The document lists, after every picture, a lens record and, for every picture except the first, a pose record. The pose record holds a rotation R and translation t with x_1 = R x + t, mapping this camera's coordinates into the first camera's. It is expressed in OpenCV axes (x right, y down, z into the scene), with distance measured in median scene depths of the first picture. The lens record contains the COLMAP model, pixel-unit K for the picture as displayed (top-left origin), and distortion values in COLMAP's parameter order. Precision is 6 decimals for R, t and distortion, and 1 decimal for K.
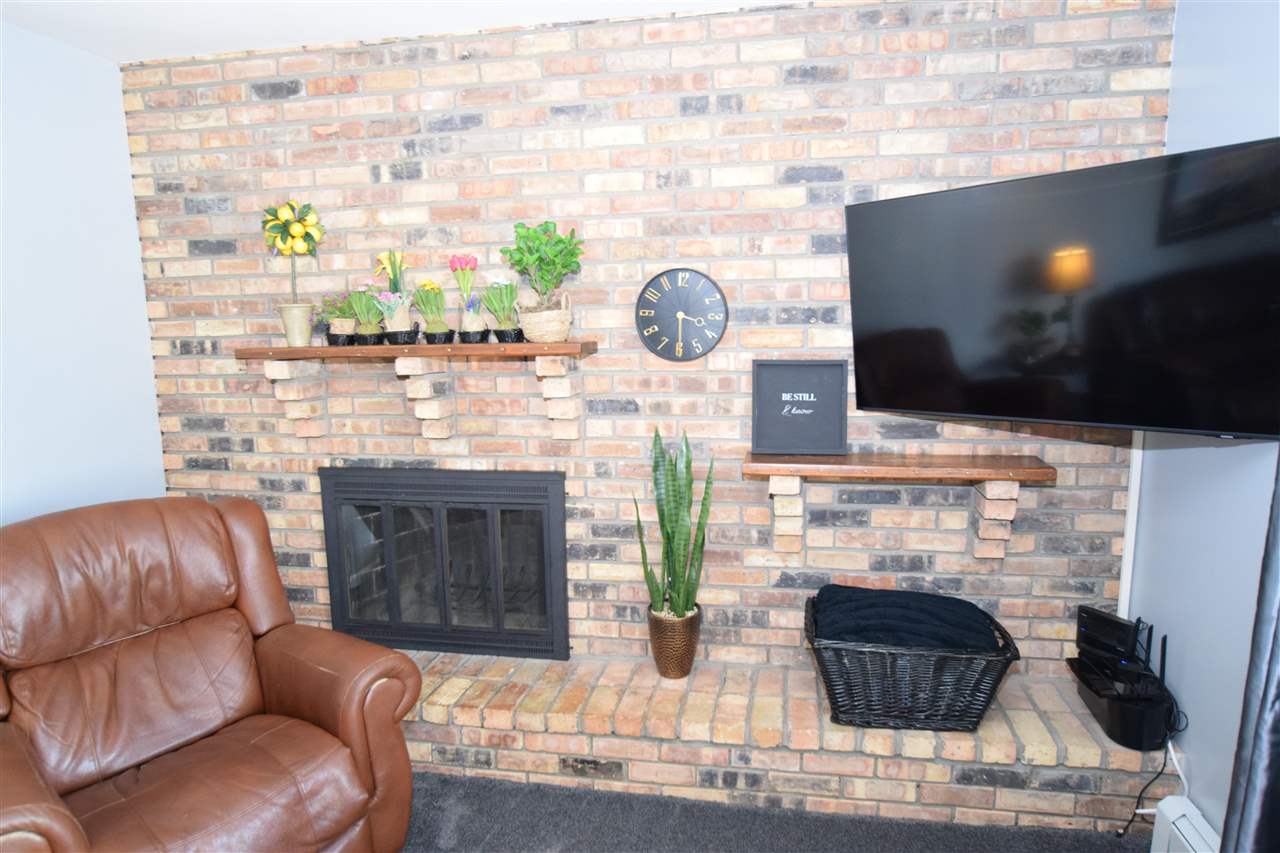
lens RADIAL K [[771.5, 0, 667.7], [0, 771.5, 432.5], [0, 0, 1]] dist [-0.067025, 0.054242]
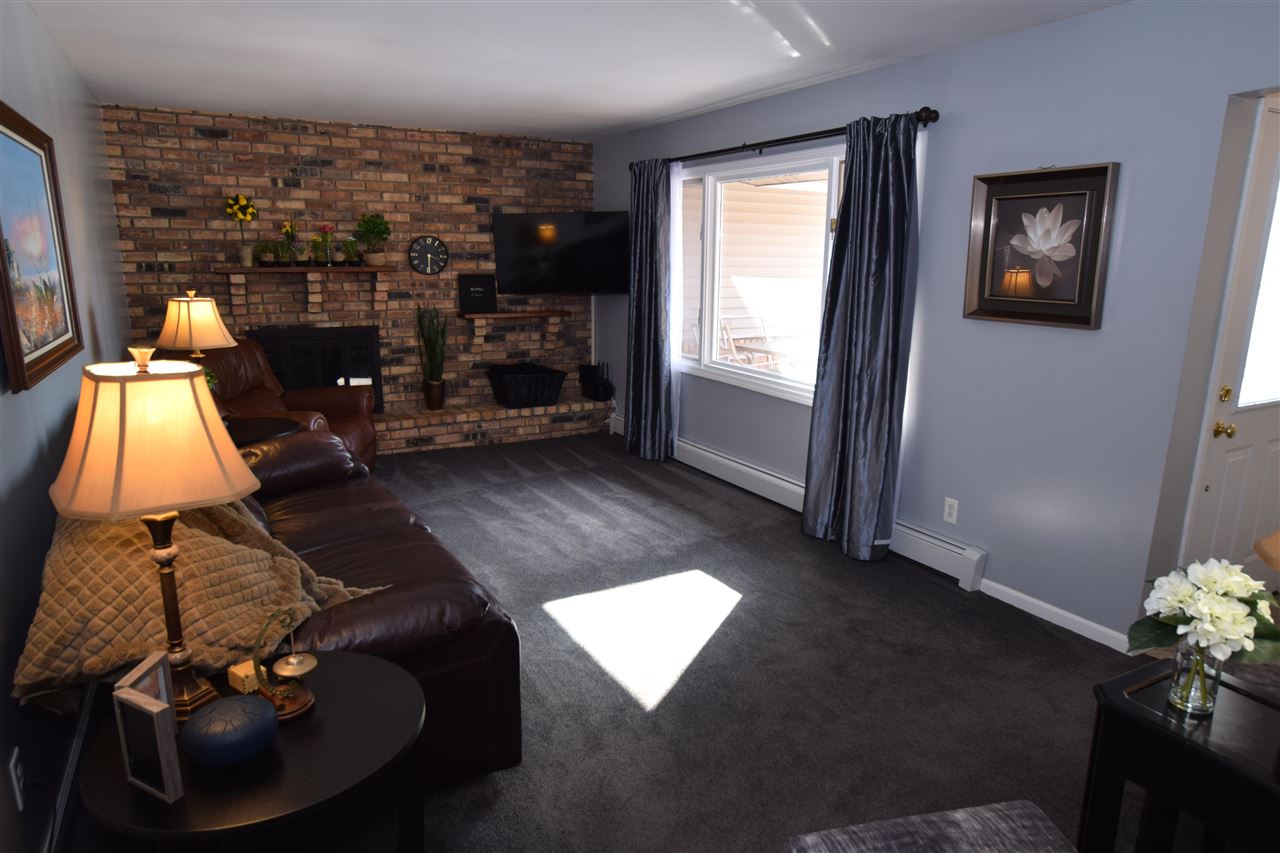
lens RADIAL K [[771.5, 0, 667.7], [0, 771.5, 432.5], [0, 0, 1]] dist [-0.067025, 0.054242]
pose [[0.758068, -0.122602, 0.640548, -0.994677], [0.075557, 0.992068, 0.100465, 0.207741], [-0.647784, -0.027762, 0.761318, -1.289401]]
